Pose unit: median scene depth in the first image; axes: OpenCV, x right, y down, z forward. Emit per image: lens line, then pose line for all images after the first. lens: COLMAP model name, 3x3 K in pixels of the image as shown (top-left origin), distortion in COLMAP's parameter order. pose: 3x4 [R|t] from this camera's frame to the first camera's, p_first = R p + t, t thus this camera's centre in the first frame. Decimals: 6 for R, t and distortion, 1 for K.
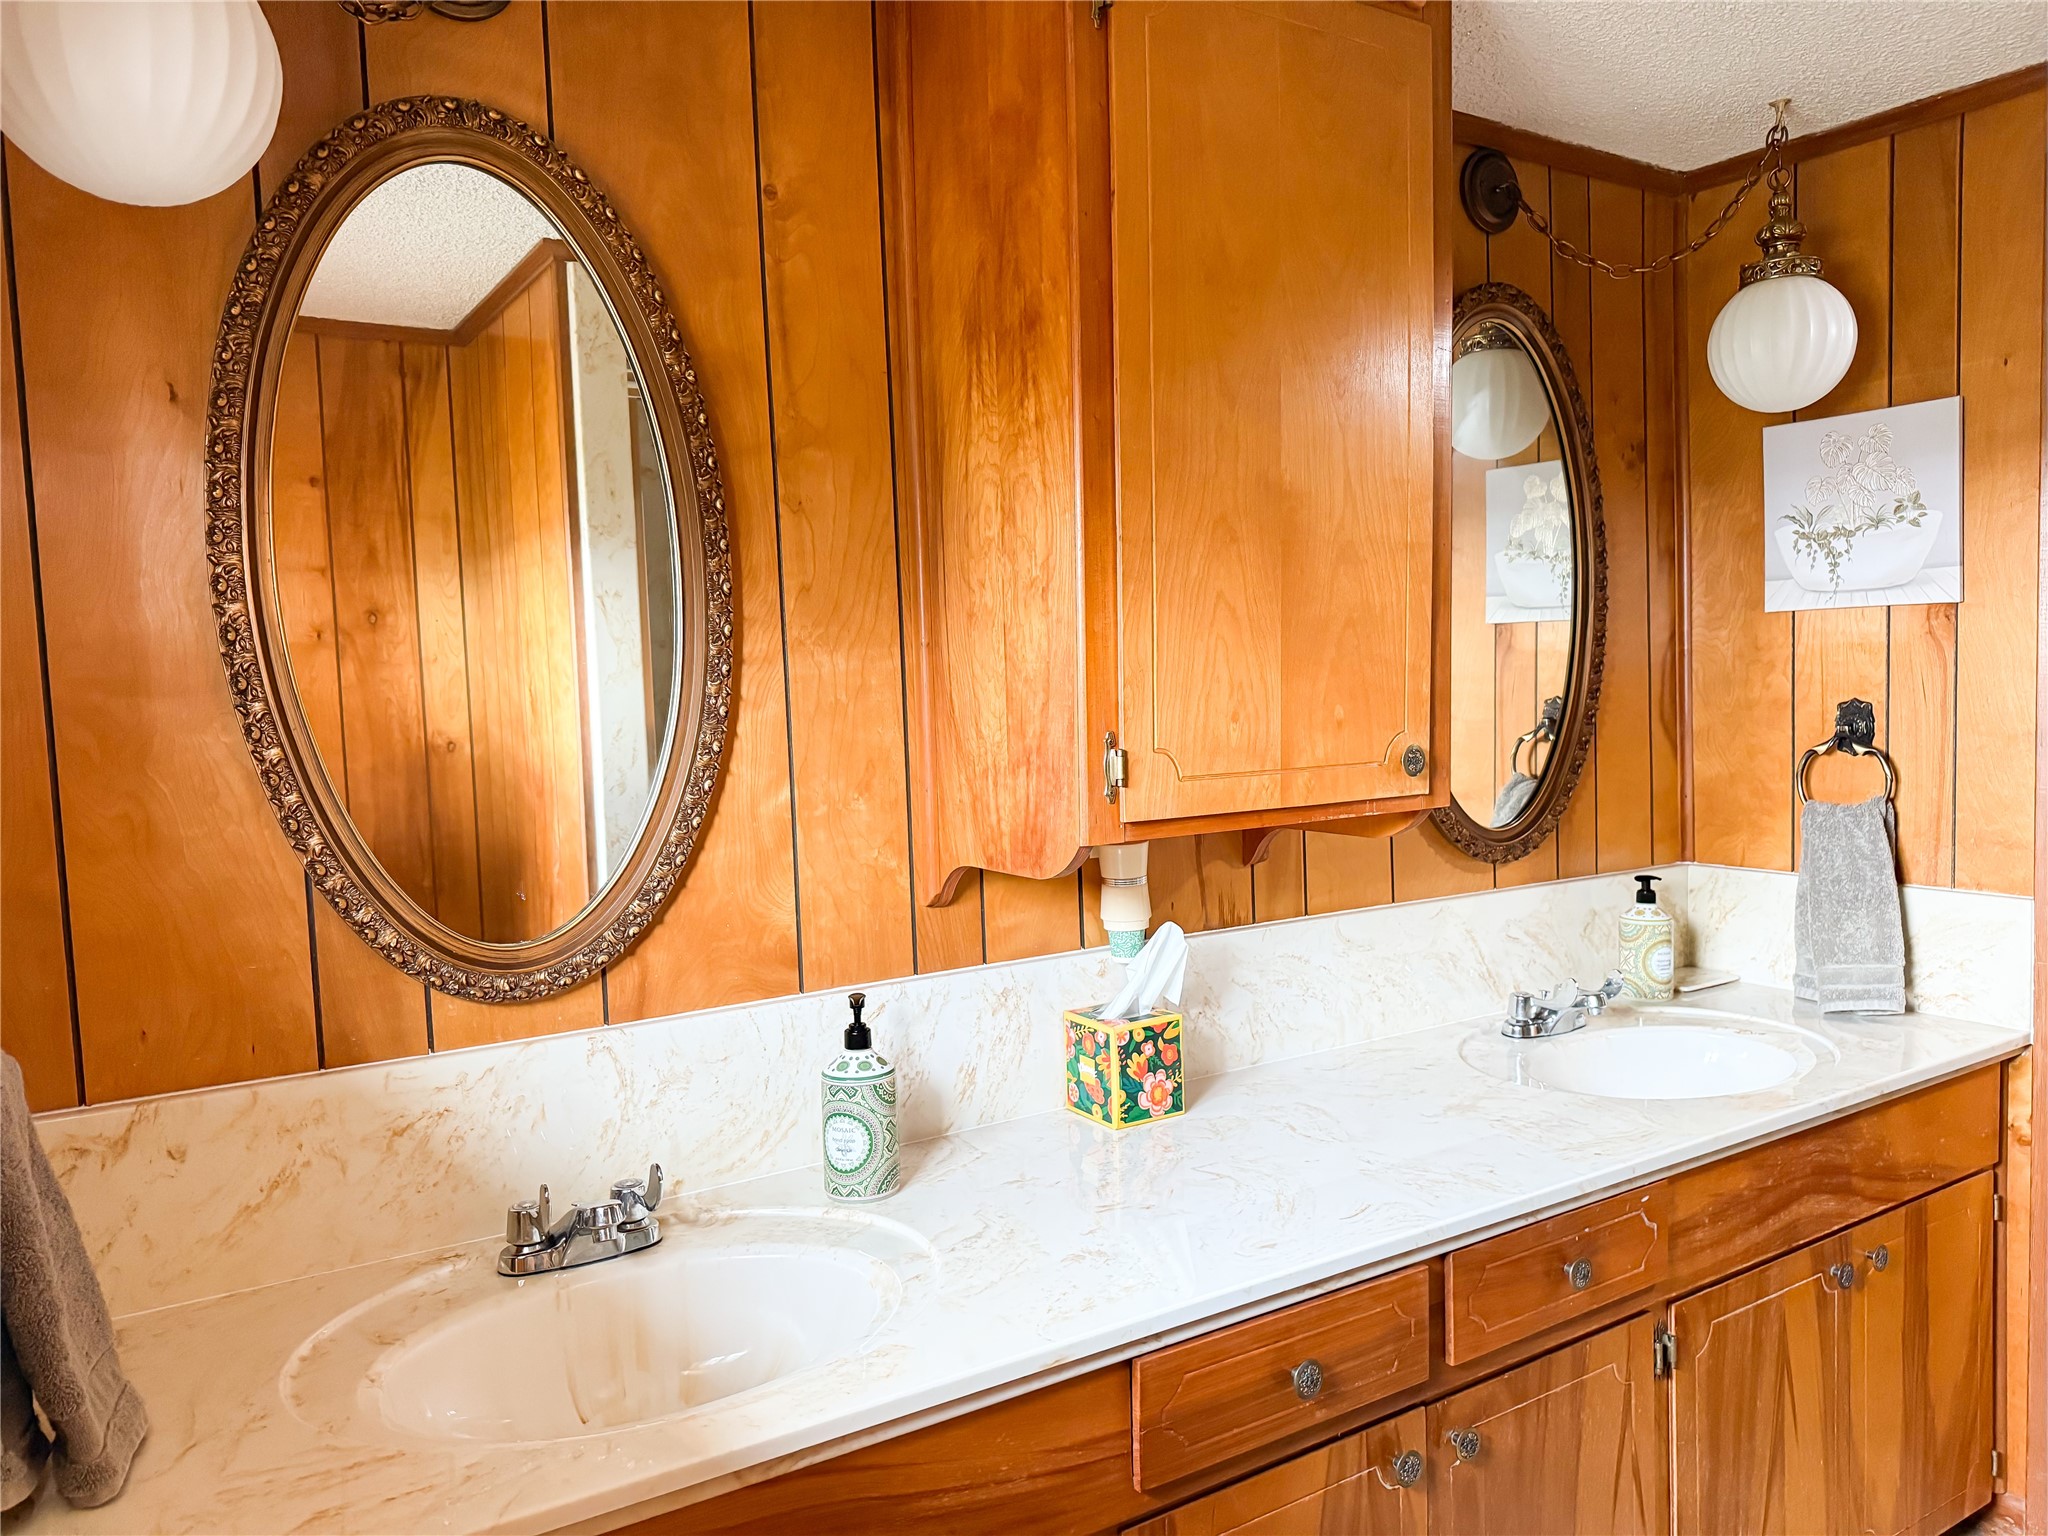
lens RADIAL K [[1404.1, 0, 1019.2], [0, 1404.1, 755.5], [0, 0, 1]] dist [0.179306, -0.243265]
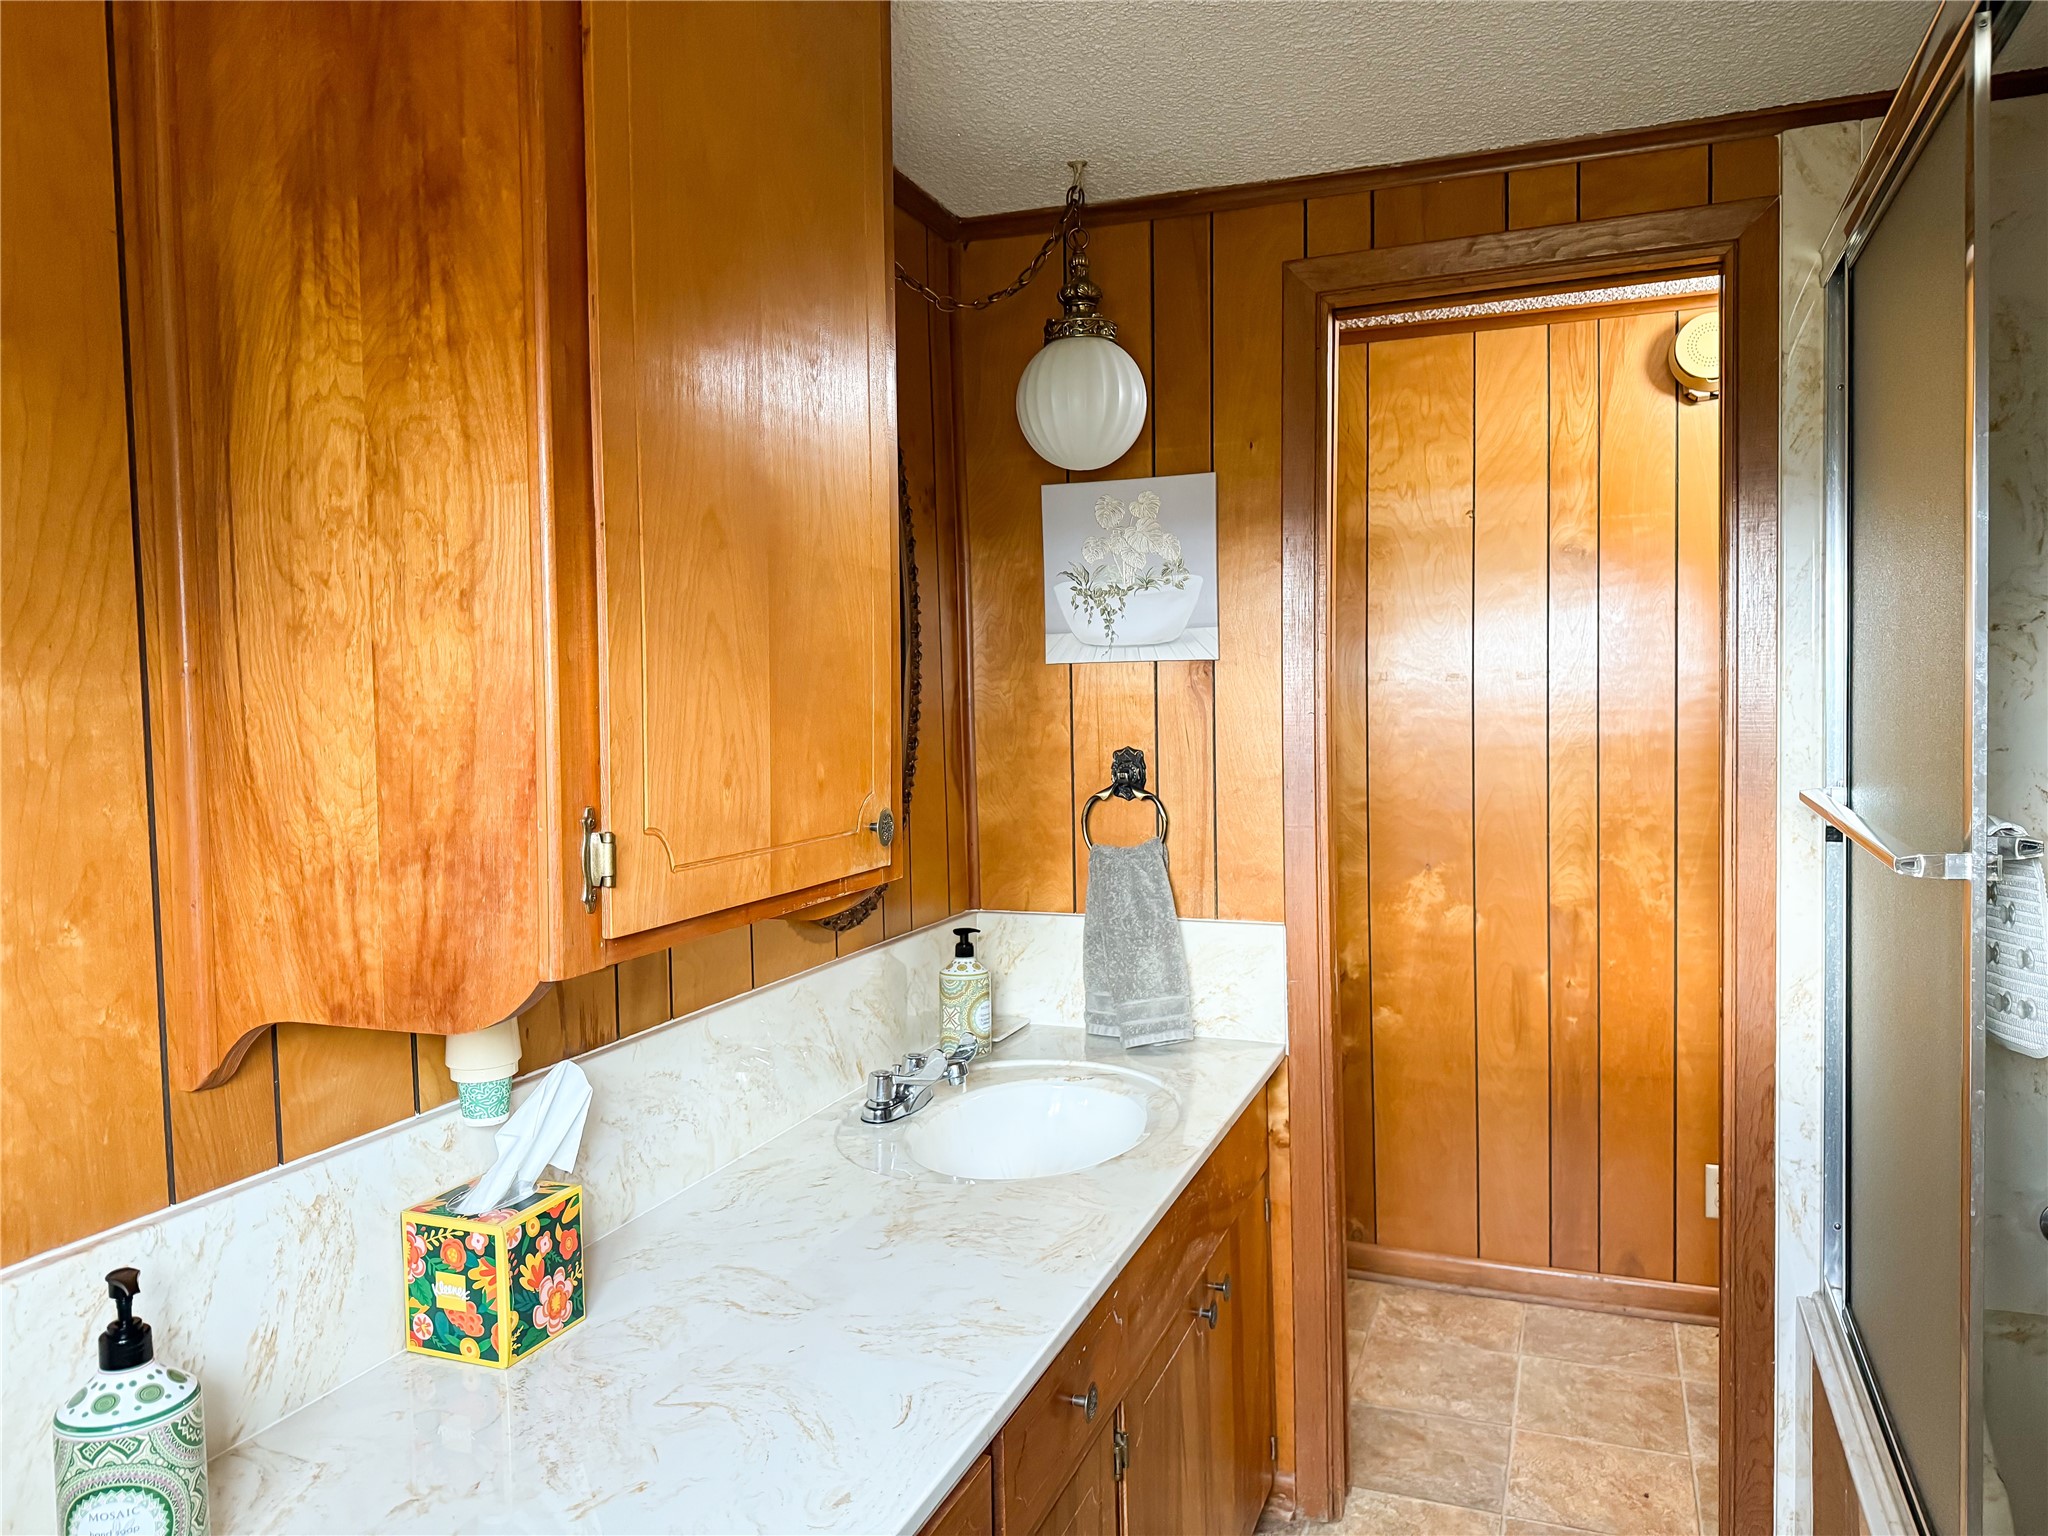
lens RADIAL K [[1431.5, 0, 1027.4], [0, 1431.5, 749.1], [0, 0, 1]] dist [0.060771, -0.084381]
pose [[0.805373, -0.007400, 0.592722, -0.145427], [0.027370, 0.999320, -0.024713, -0.018226], [-0.592136, 0.036126, 0.805028, 0.260110]]
